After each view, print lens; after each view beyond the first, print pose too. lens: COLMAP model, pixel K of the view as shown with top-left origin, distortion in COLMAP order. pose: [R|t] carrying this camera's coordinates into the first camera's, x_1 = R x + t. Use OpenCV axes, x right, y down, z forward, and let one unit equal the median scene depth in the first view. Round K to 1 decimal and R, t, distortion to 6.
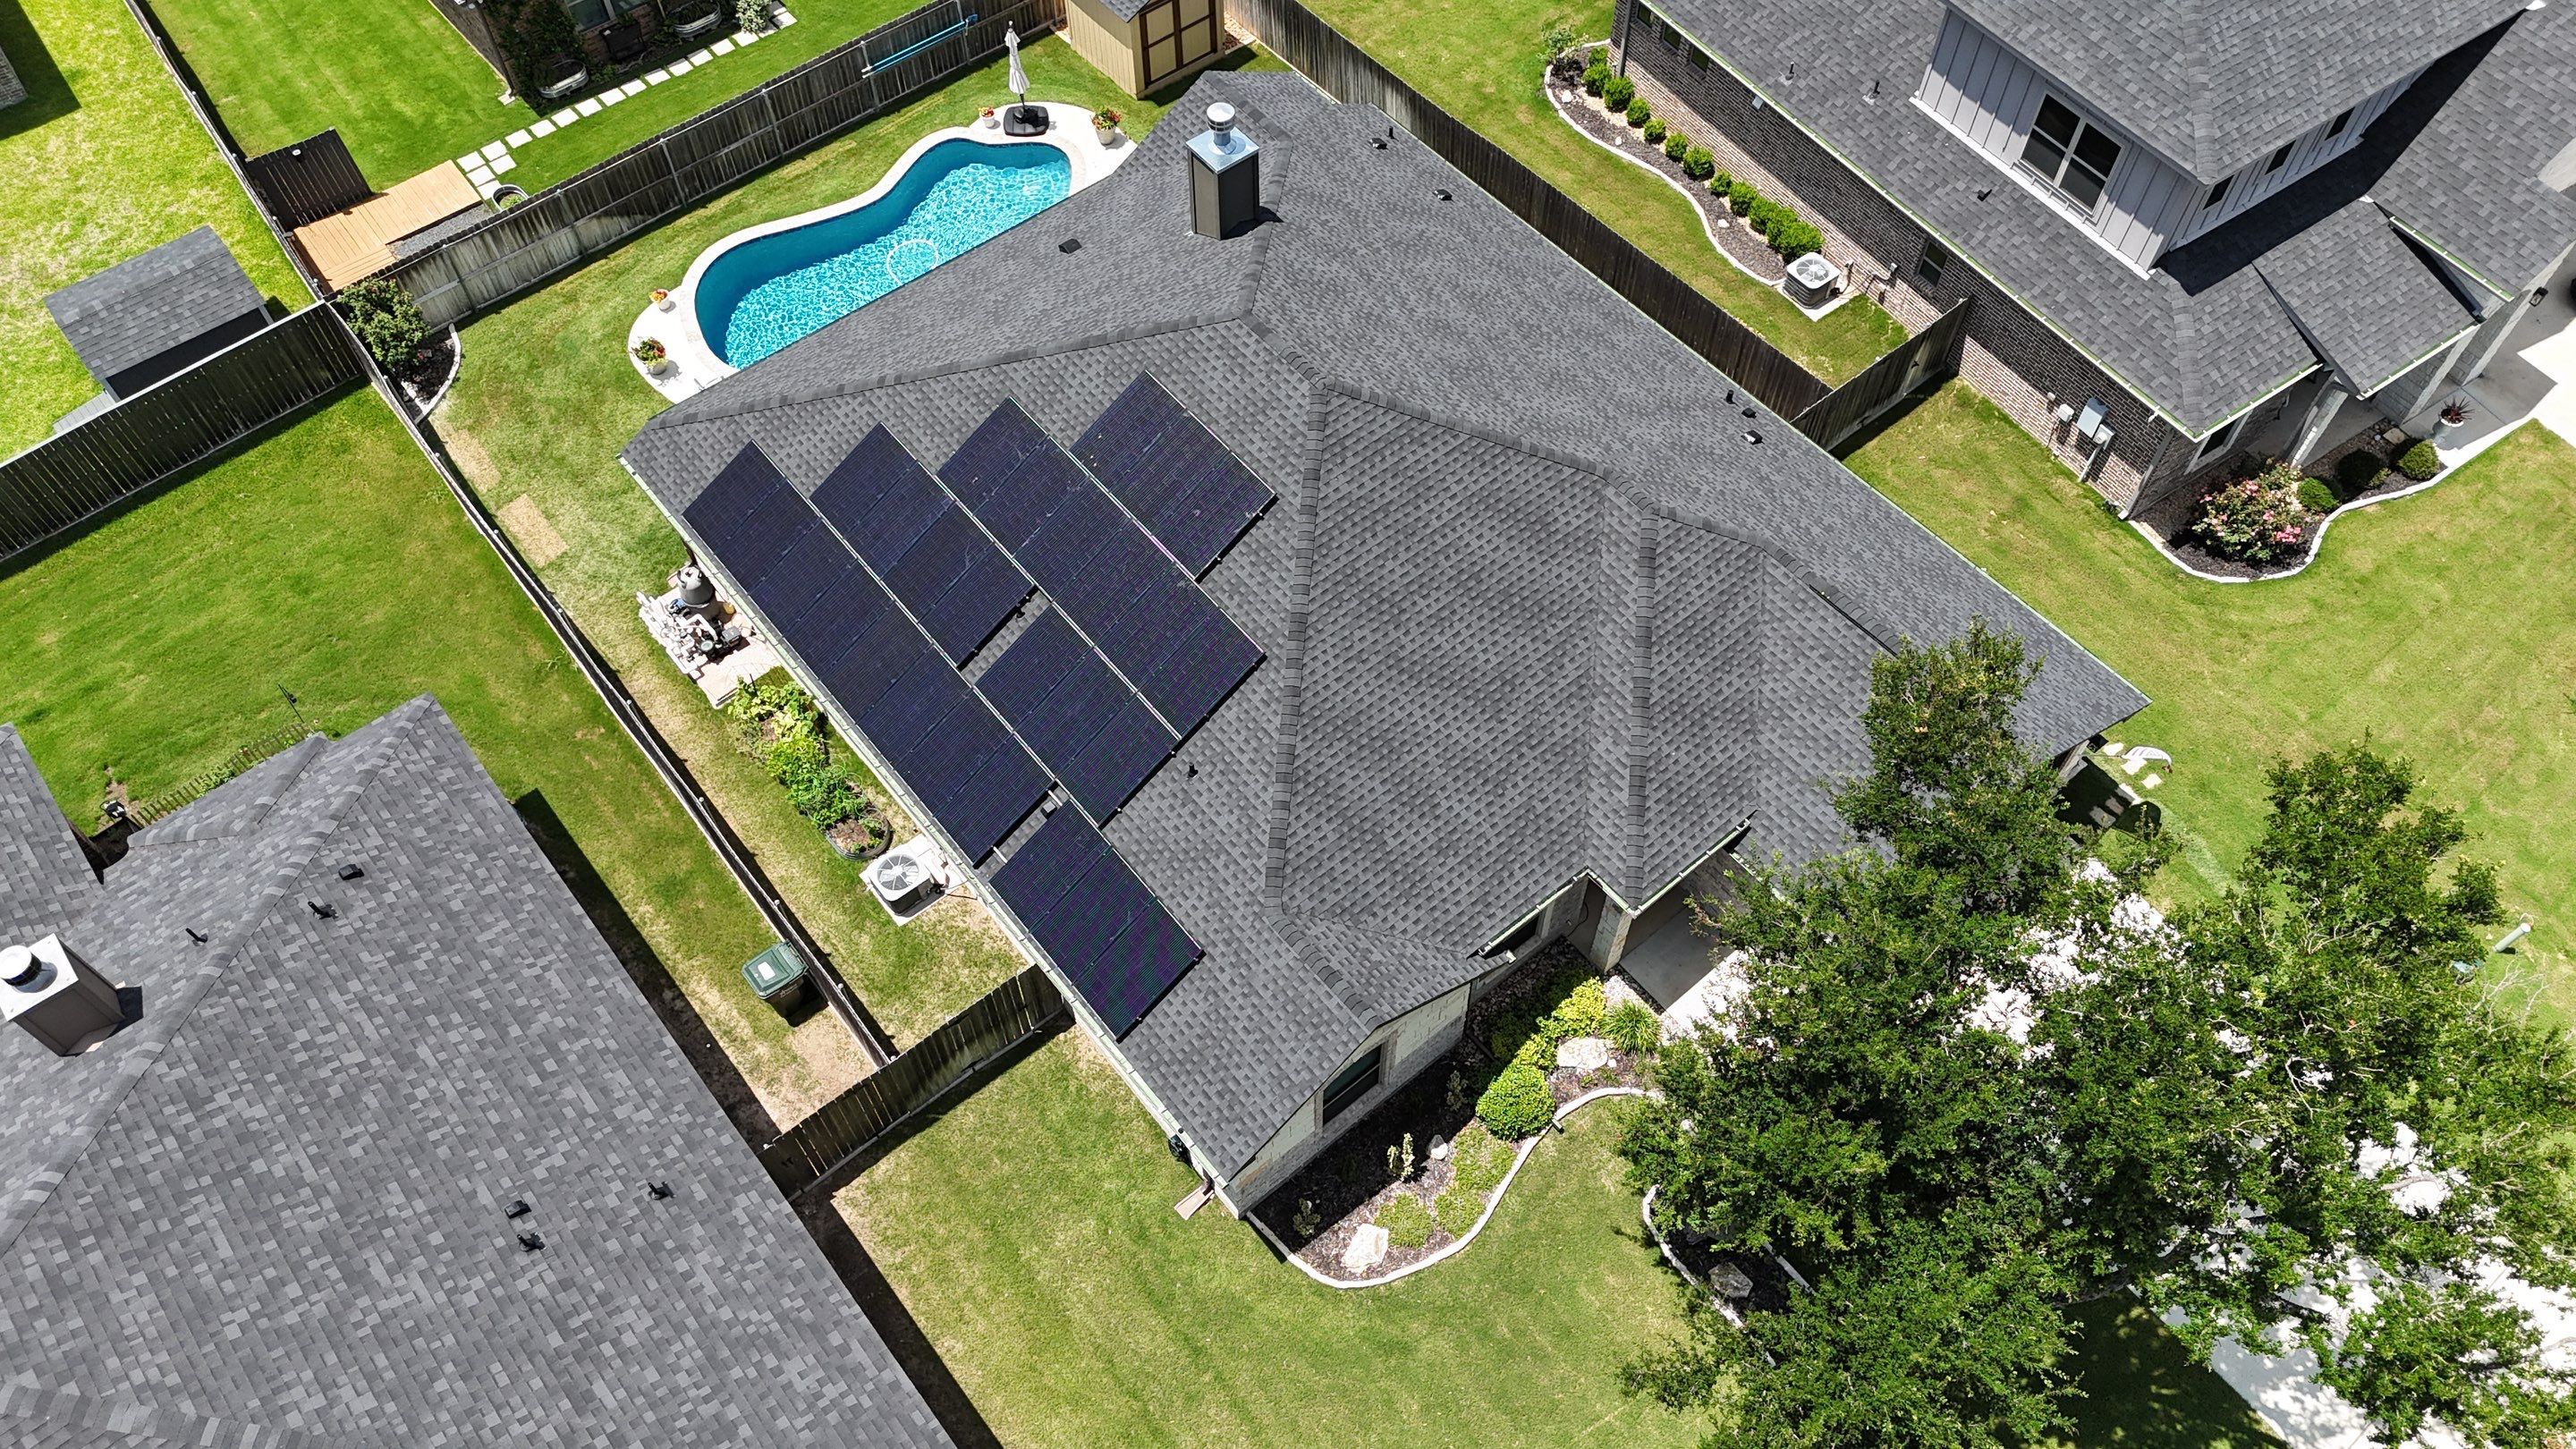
lens RADIAL K [[1881.9, 0, 1294.1], [0, 1881.9, 725.8], [0, 0, 1]] dist [0.036020, -0.007821]
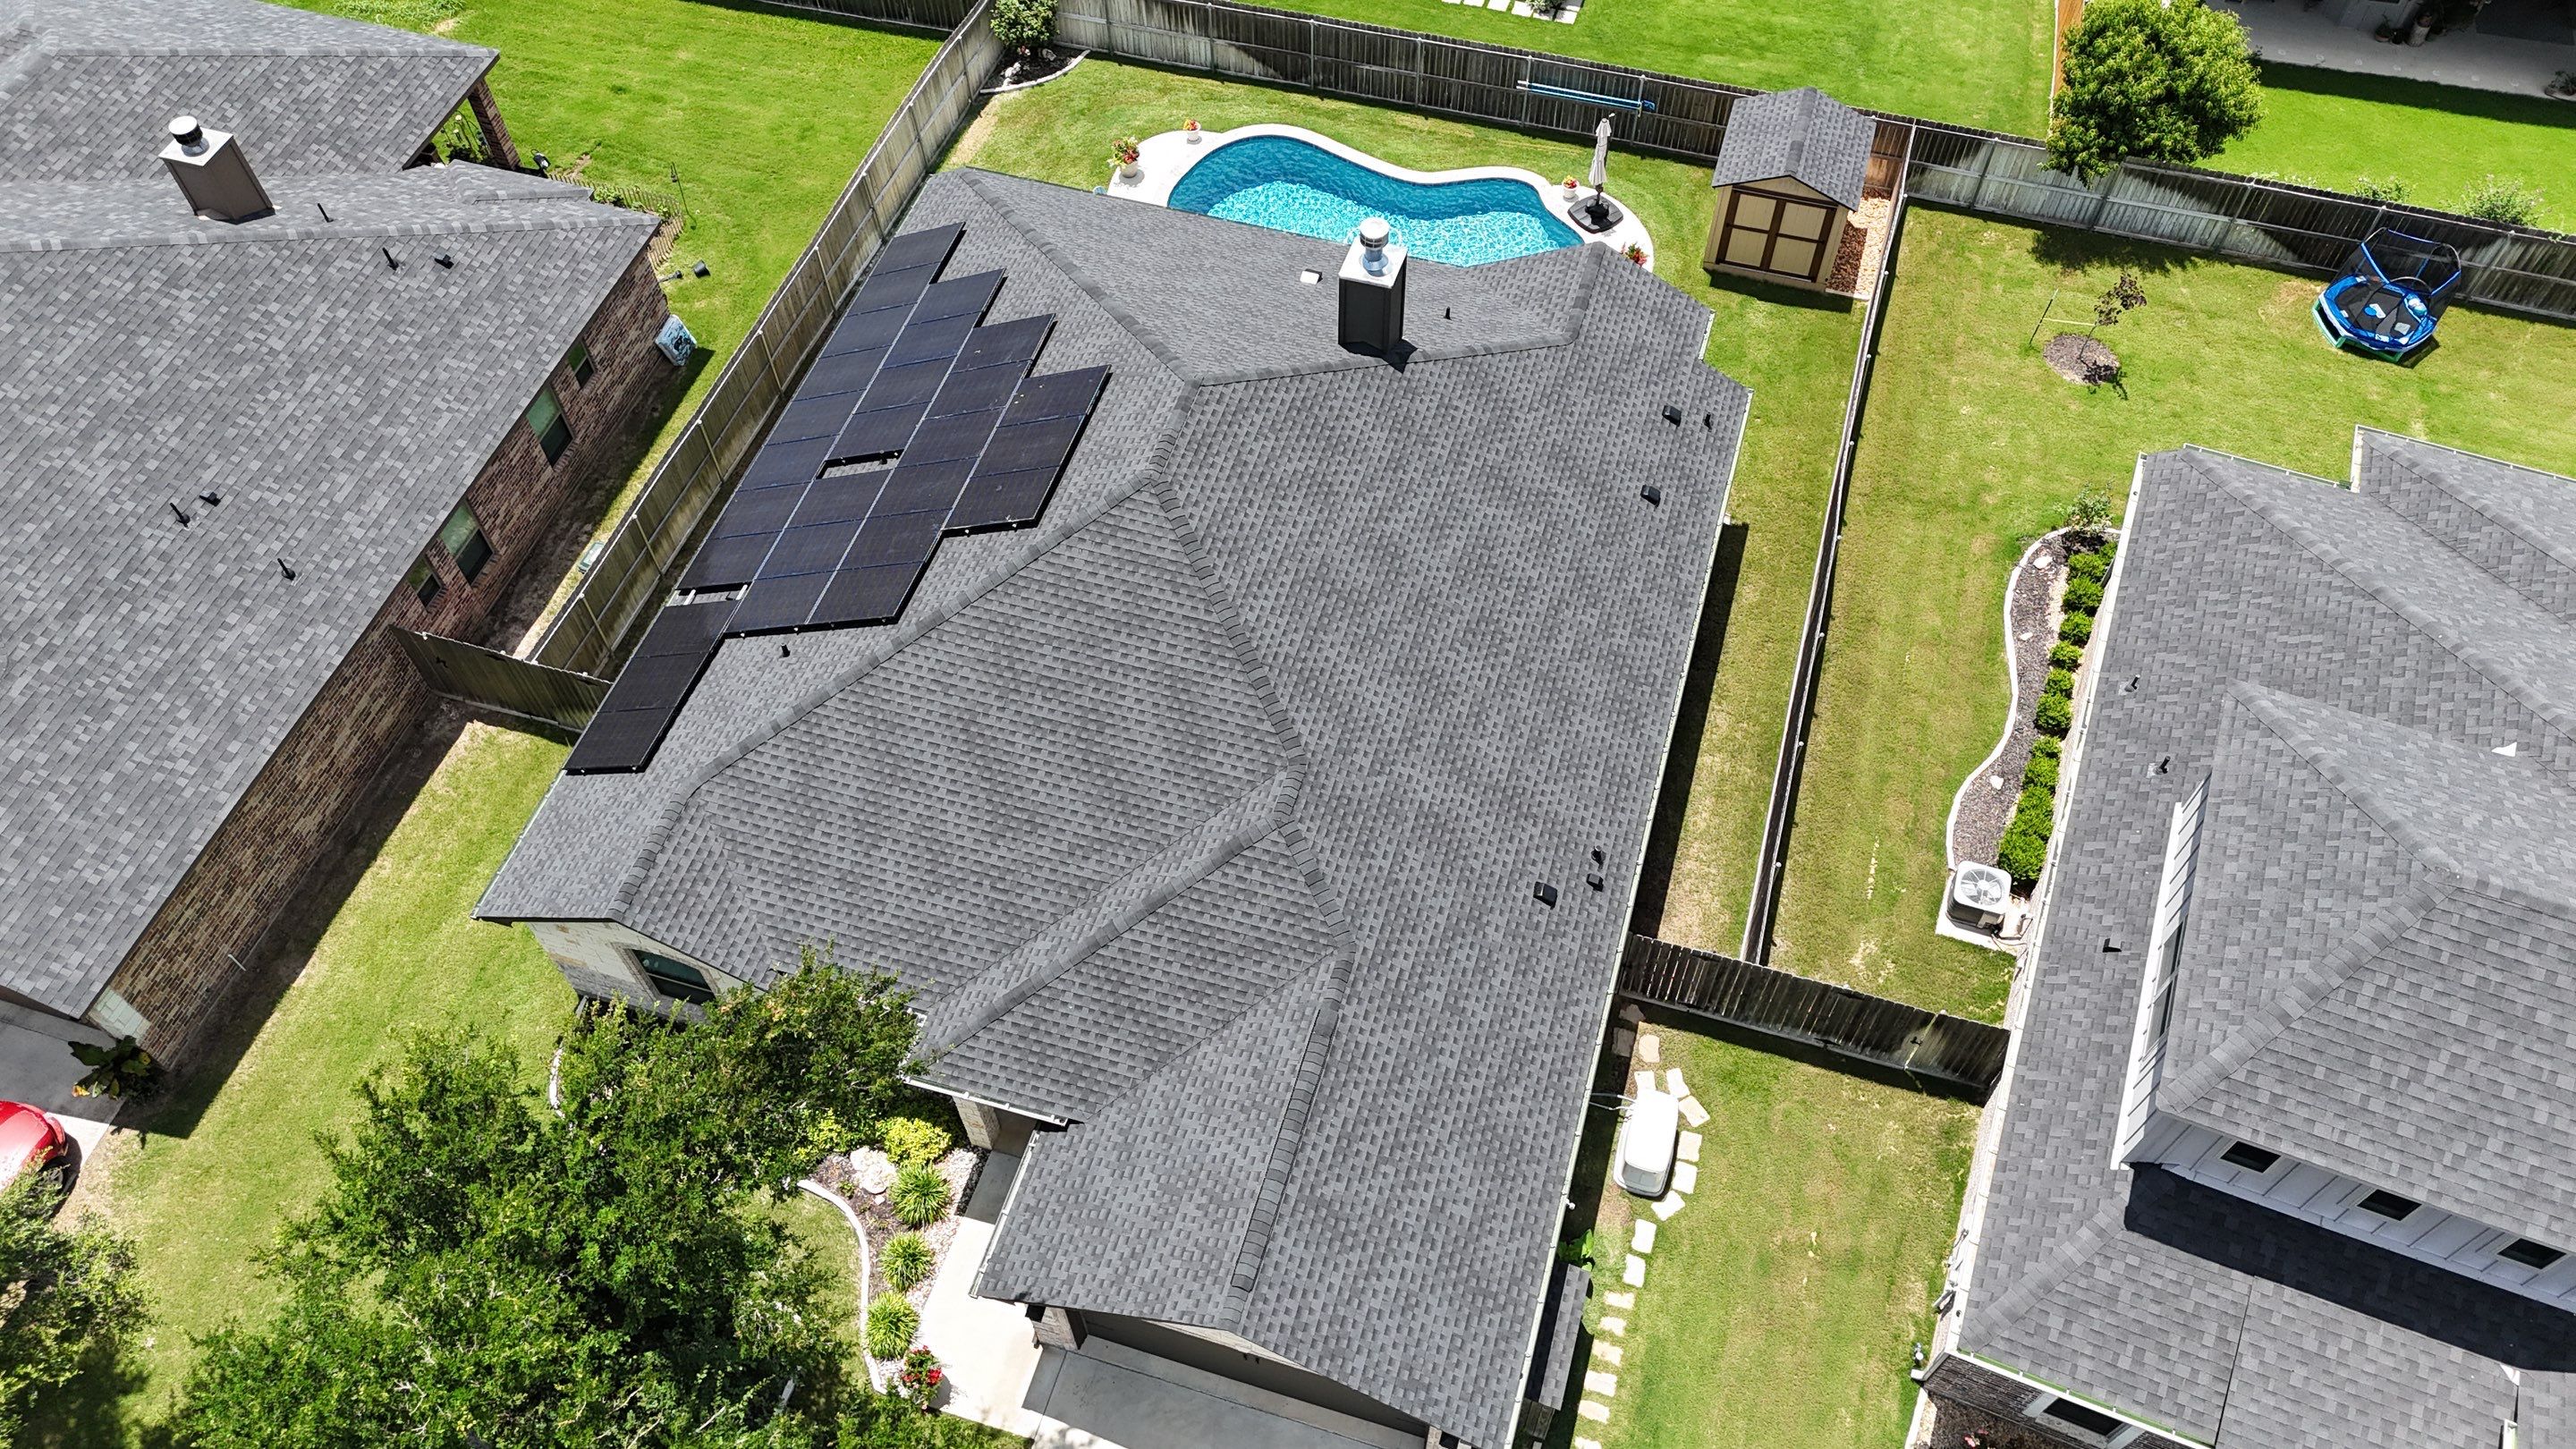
lens RADIAL K [[1881.9, 0, 1291.0], [0, 1881.9, 721.7], [0, 0, 1]] dist [0.036020, -0.007821]
pose [[0.557041, 0.685807, -0.468374, 0.468399], [-0.689734, 0.696167, 0.199042, -0.265495], [0.462571, 0.212179, 0.860819, 0.188904]]
